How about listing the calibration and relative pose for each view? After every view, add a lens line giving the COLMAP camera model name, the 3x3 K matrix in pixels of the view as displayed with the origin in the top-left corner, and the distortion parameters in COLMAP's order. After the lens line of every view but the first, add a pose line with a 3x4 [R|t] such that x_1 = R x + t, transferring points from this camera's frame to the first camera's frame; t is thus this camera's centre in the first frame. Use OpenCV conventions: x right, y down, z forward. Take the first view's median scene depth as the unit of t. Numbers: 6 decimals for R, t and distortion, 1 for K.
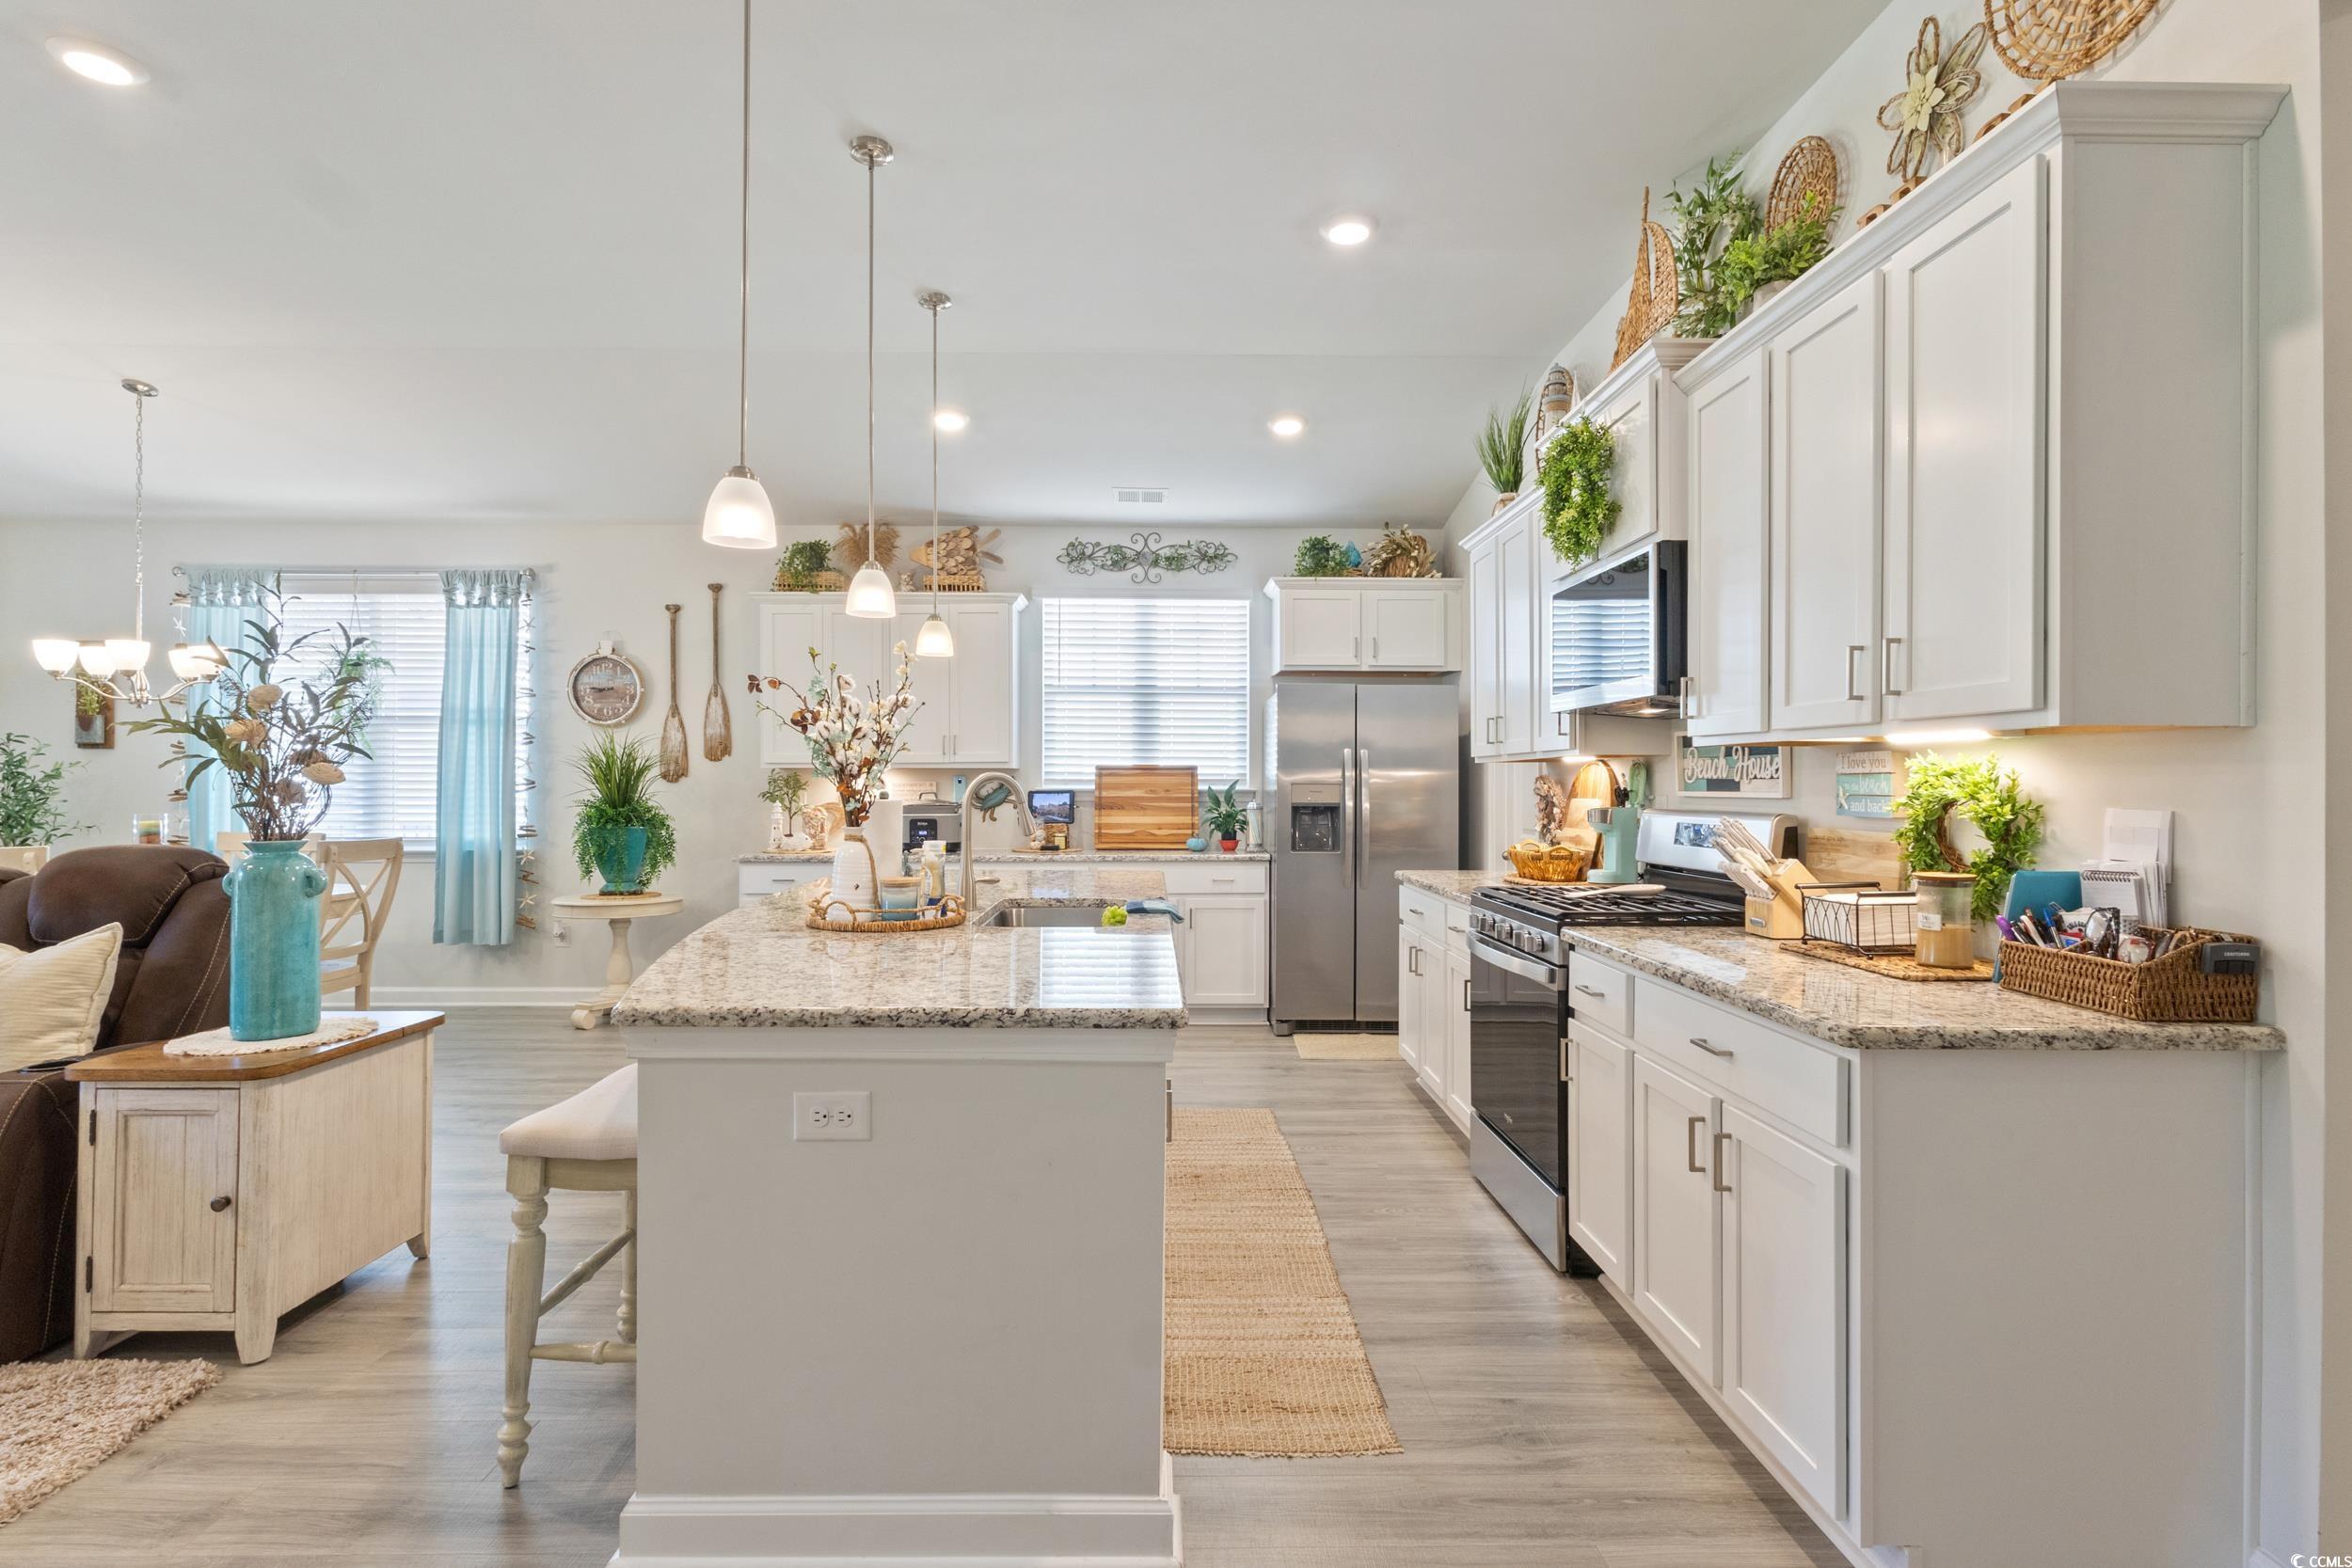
lens RADIAL K [[1120.0, 0, 1172.4], [0, 1120.0, 776.3], [0, 0, 1]] dist [0.001260, -0.000615]
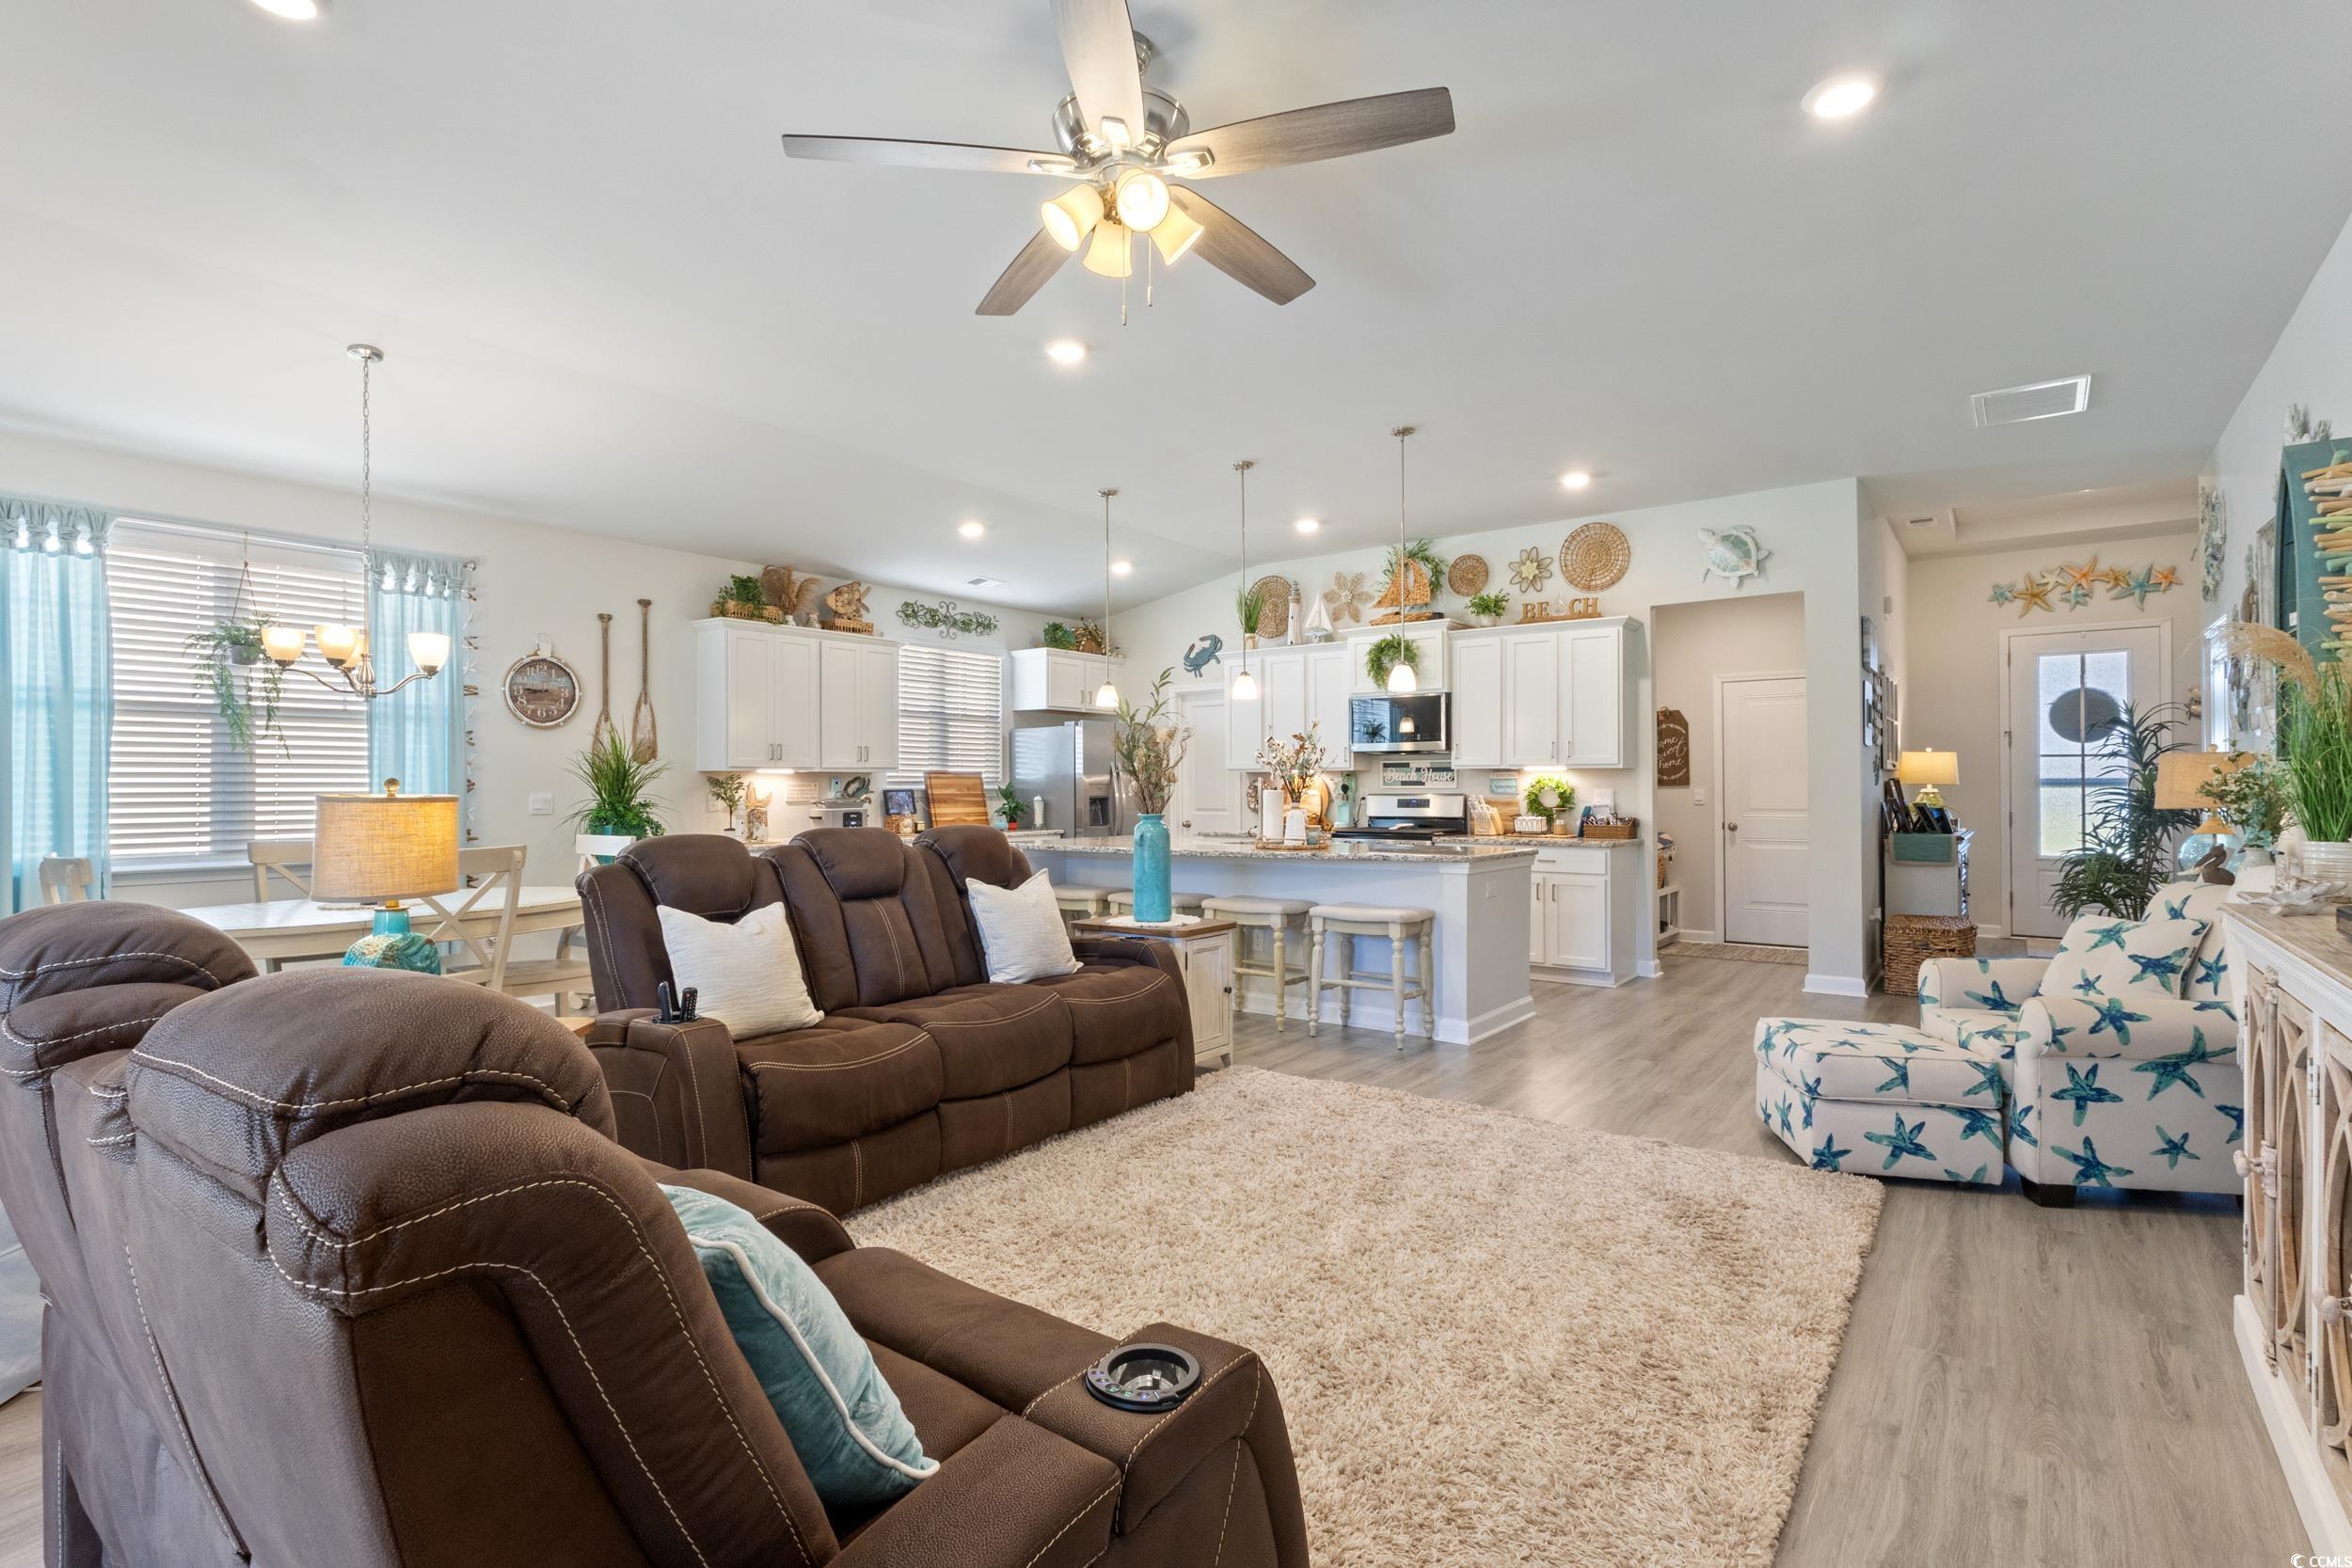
lens RADIAL K [[1120.0, 0, 1168.5], [0, 1120.0, 774.2], [0, 0, 1]] dist [0.001260, -0.000615]
pose [[0.617852, 0.005667, 0.786274, -1.179055], [-0.002474, 0.999983, -0.005263, 0.000708], [-0.786291, 0.001307, 0.617855, -0.076866]]
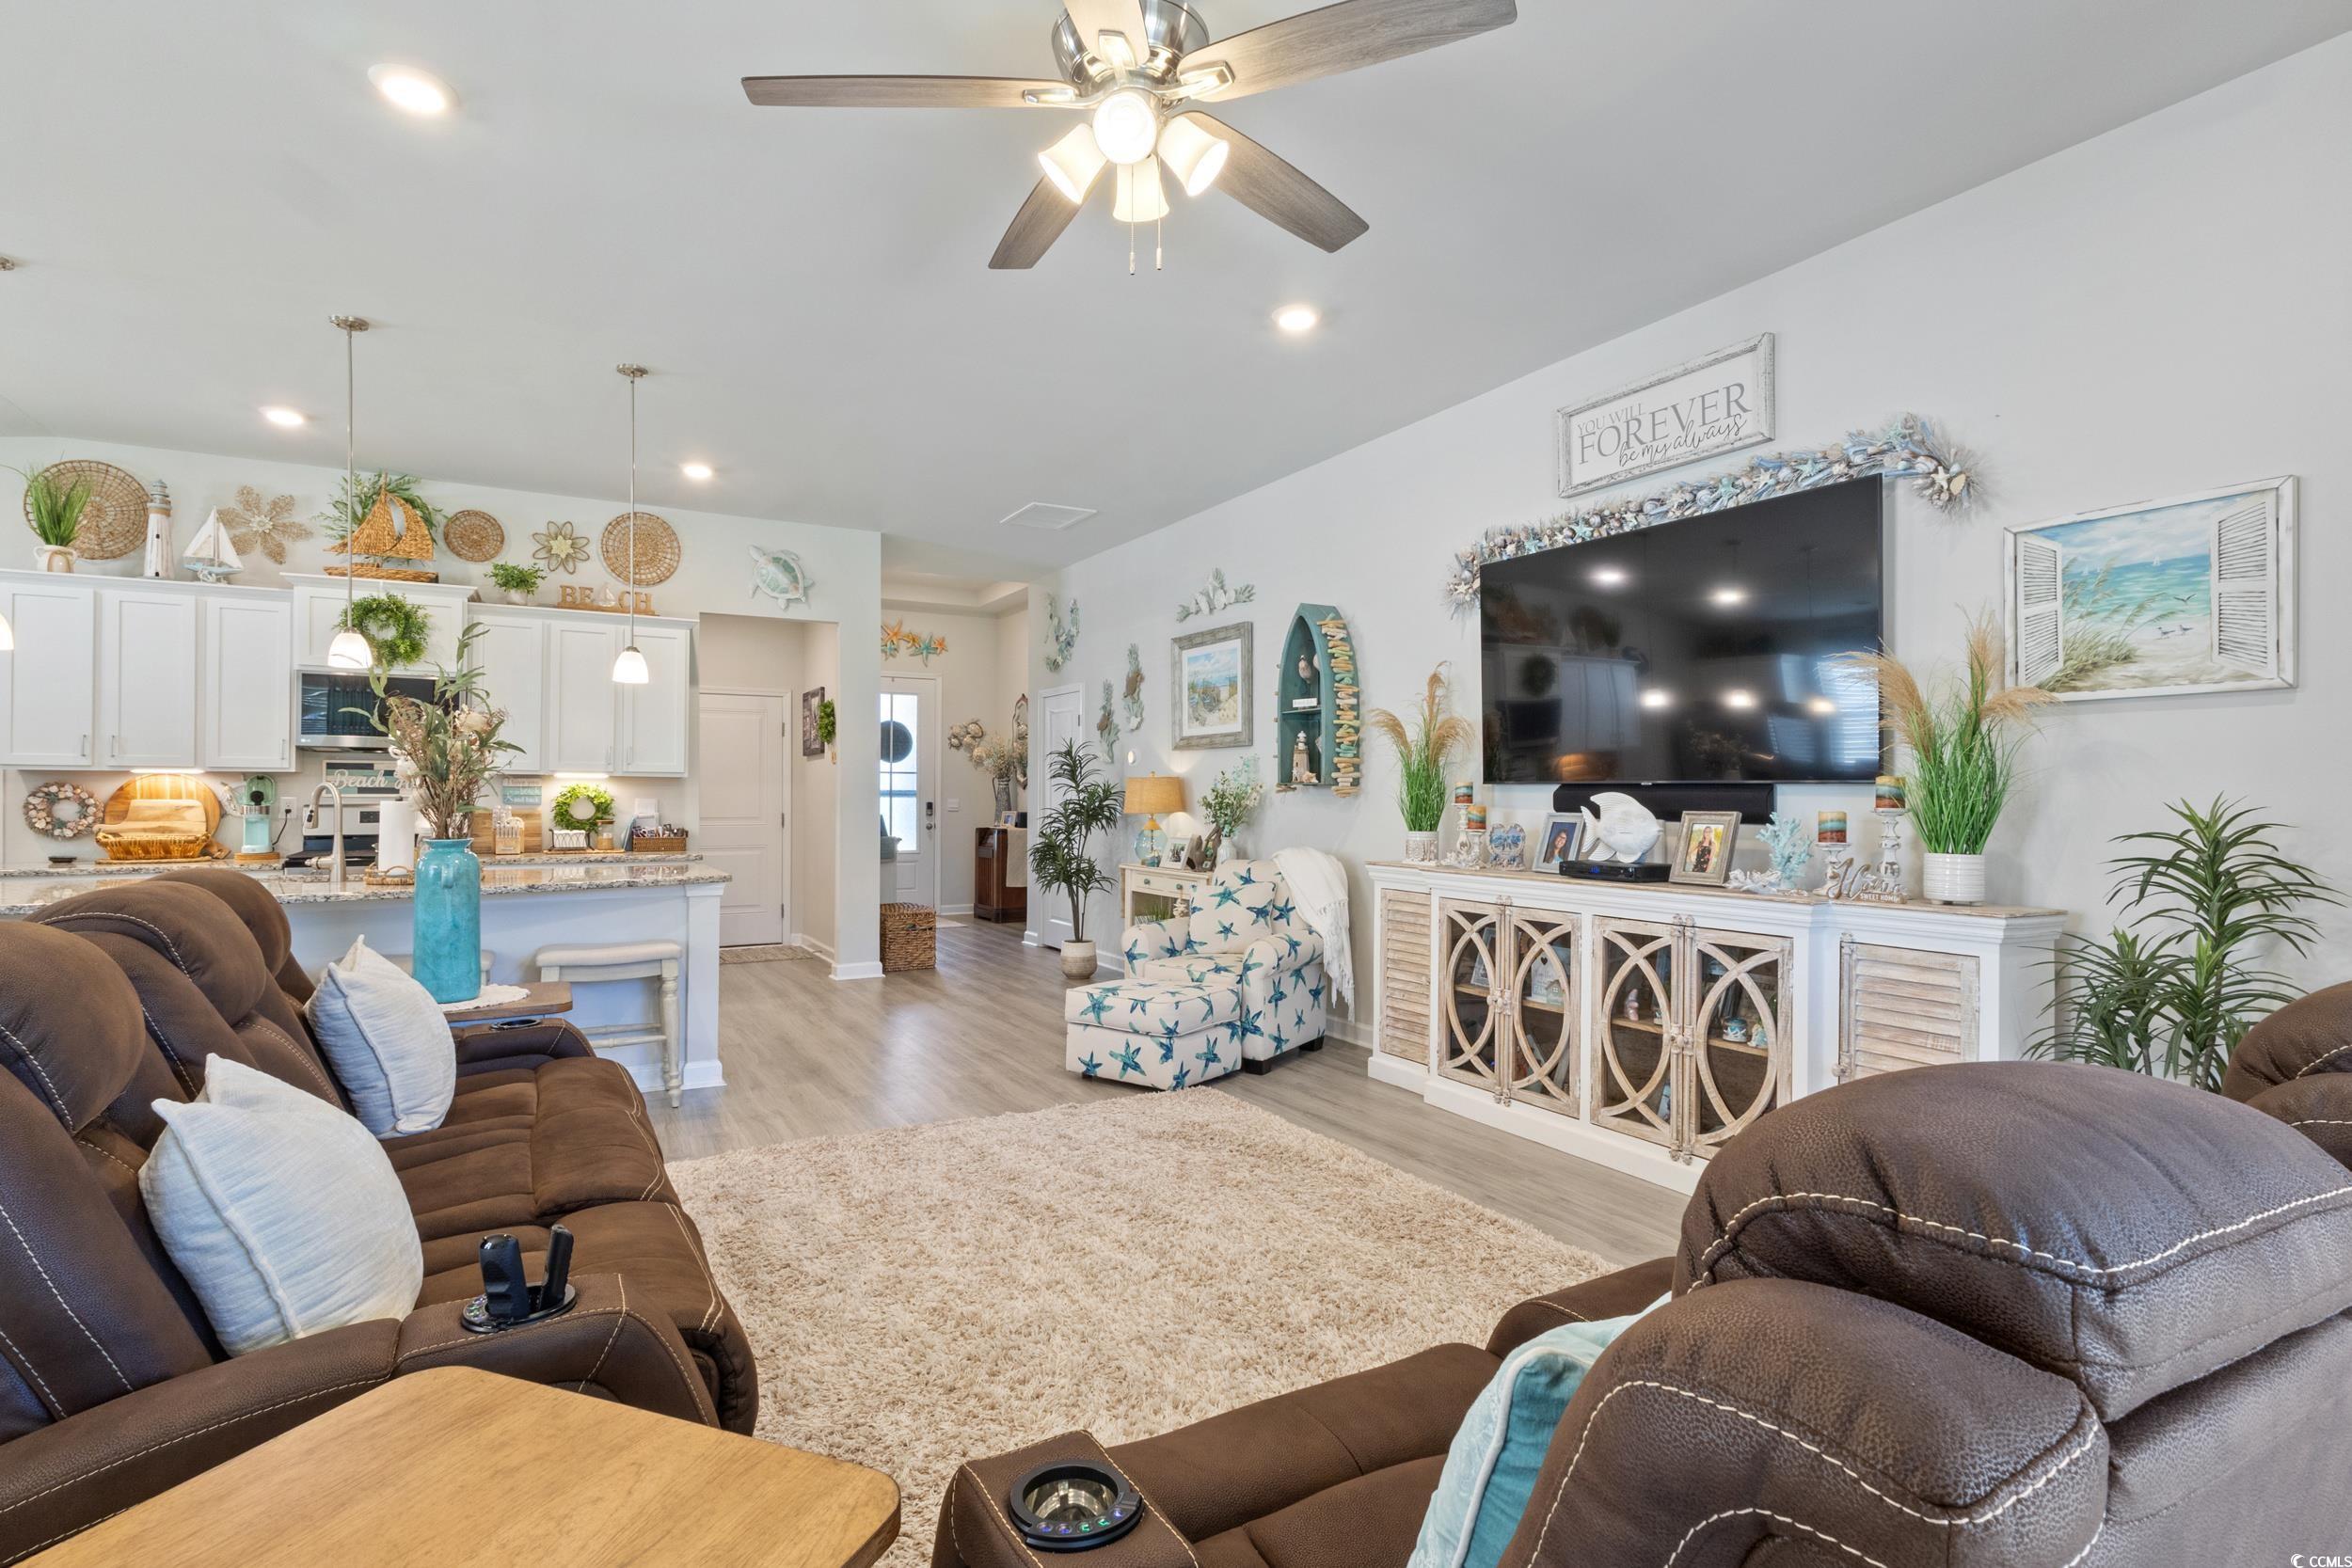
lens RADIAL K [[1120.0, 0, 1175.6], [0, 1120.0, 786.0], [0, 0, 1]] dist [0.001260, -0.000615]
pose [[-0.477515, 0.002776, 0.878619, -1.189905], [-0.011882, 0.999883, -0.009617, 0.000789], [-0.878543, -0.015032, -0.477426, 0.467773]]
